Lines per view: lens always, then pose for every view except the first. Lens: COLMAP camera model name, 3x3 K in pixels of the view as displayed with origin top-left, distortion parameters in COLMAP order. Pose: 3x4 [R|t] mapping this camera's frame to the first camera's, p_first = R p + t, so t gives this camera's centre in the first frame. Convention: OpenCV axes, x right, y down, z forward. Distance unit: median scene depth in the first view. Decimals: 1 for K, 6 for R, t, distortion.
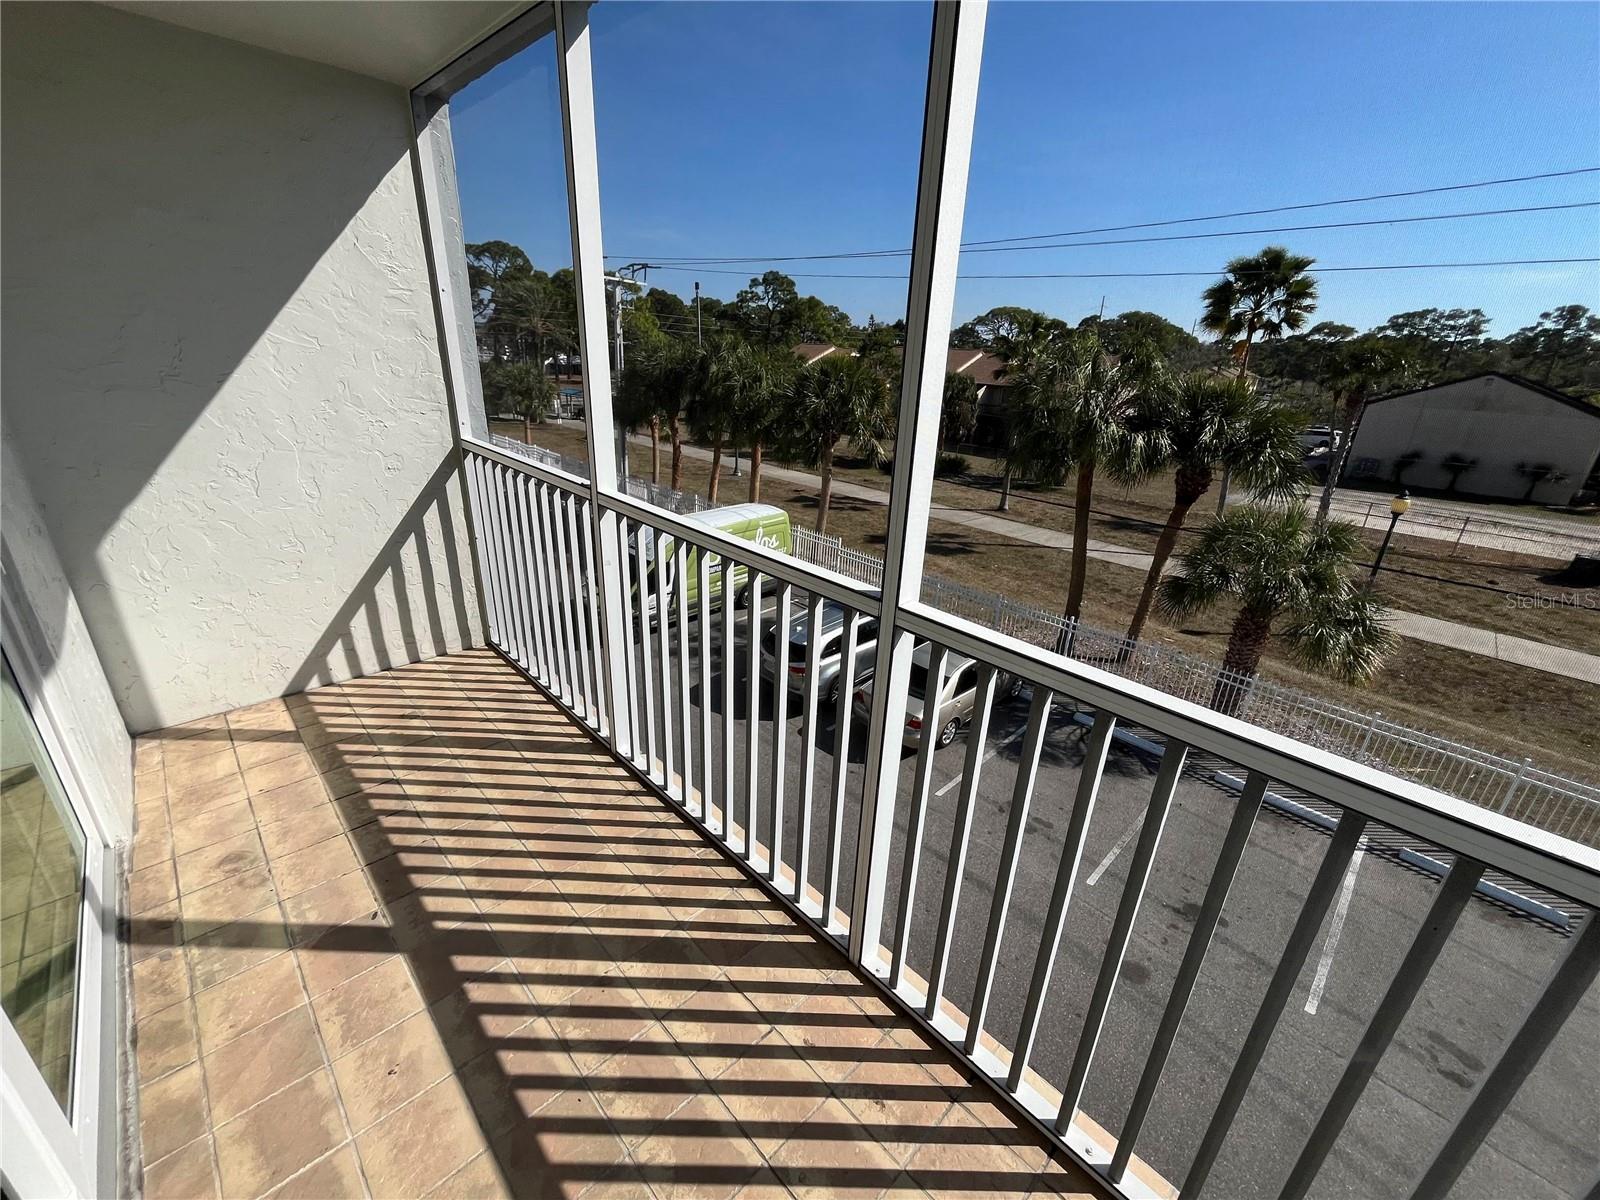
lens RADIAL K [[646.1, 0, 798.6], [0, 646.1, 602.6], [0, 0, 1]] dist [-0.000940, 0.000068]
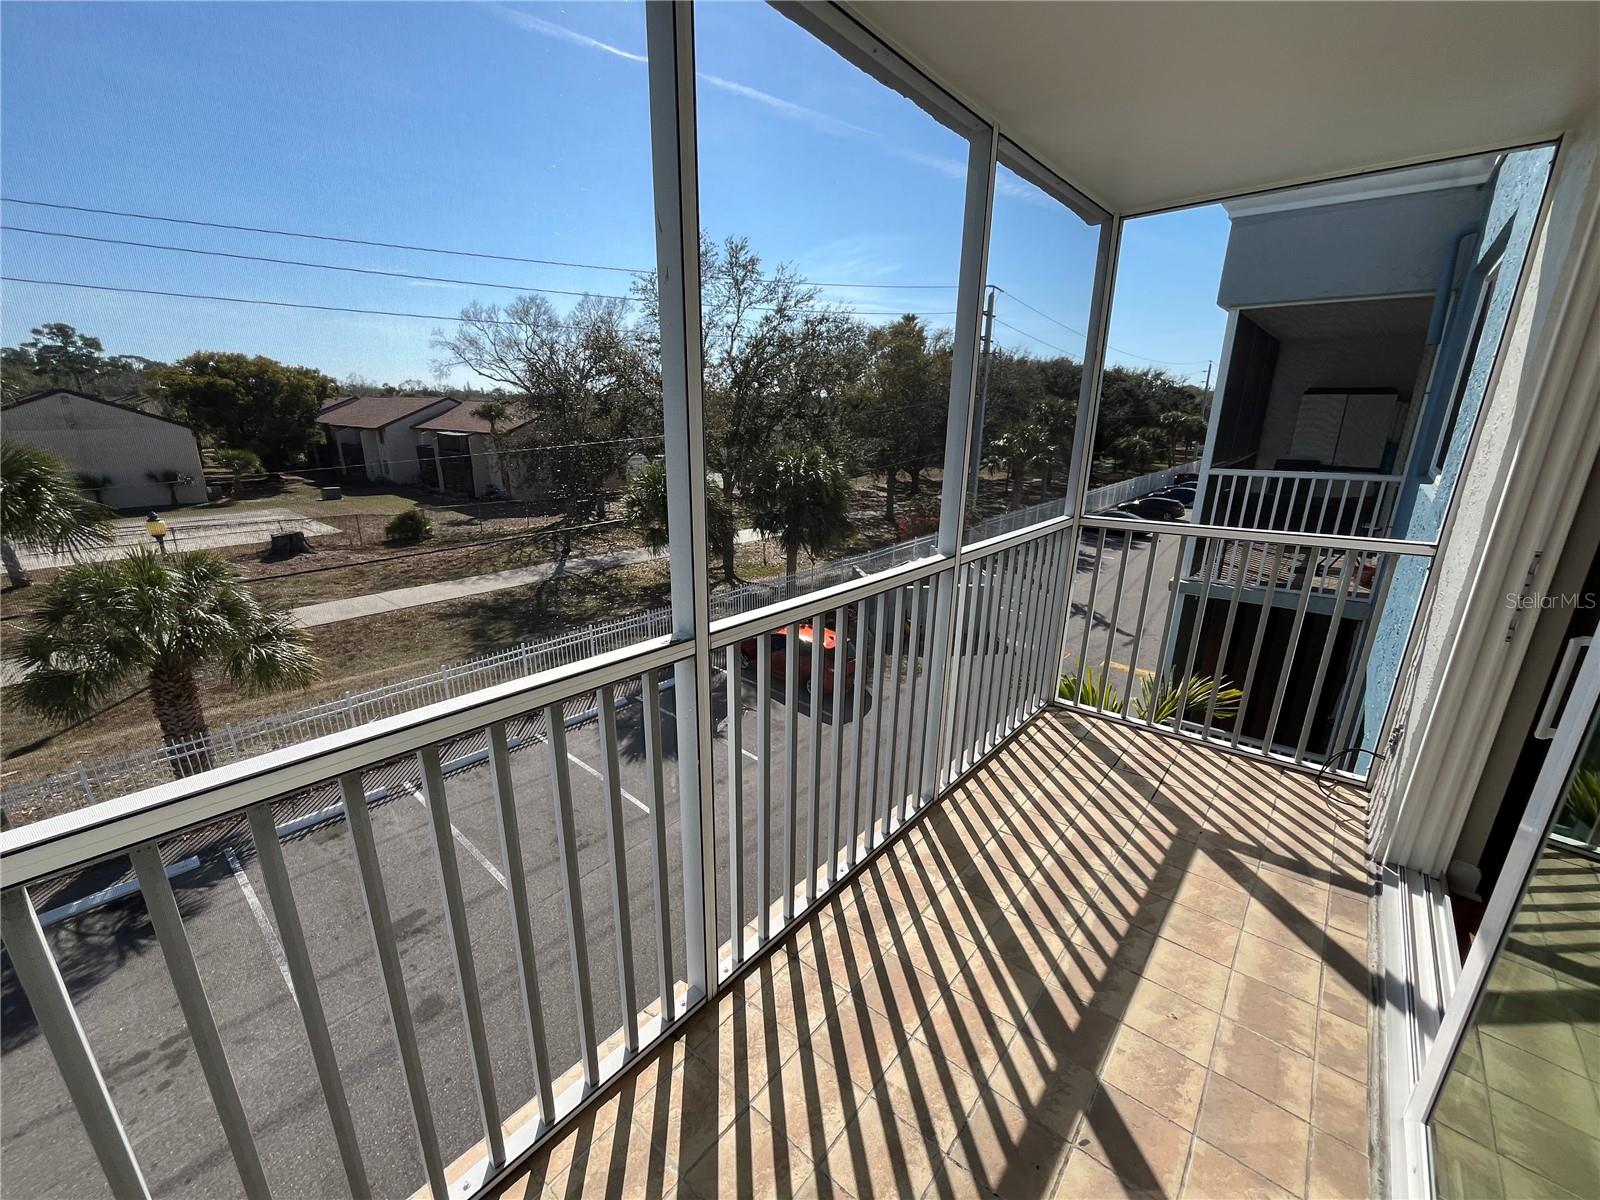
lens RADIAL K [[646.1, 0, 794.3], [0, 646.1, 600.8], [0, 0, 1]] dist [-0.000940, 0.000068]
pose [[-0.087404, -0.328720, 0.940374, -1.106245], [0.350140, 0.873617, 0.337929, -0.466645], [-0.932611, 0.358799, 0.038740, 1.021916]]
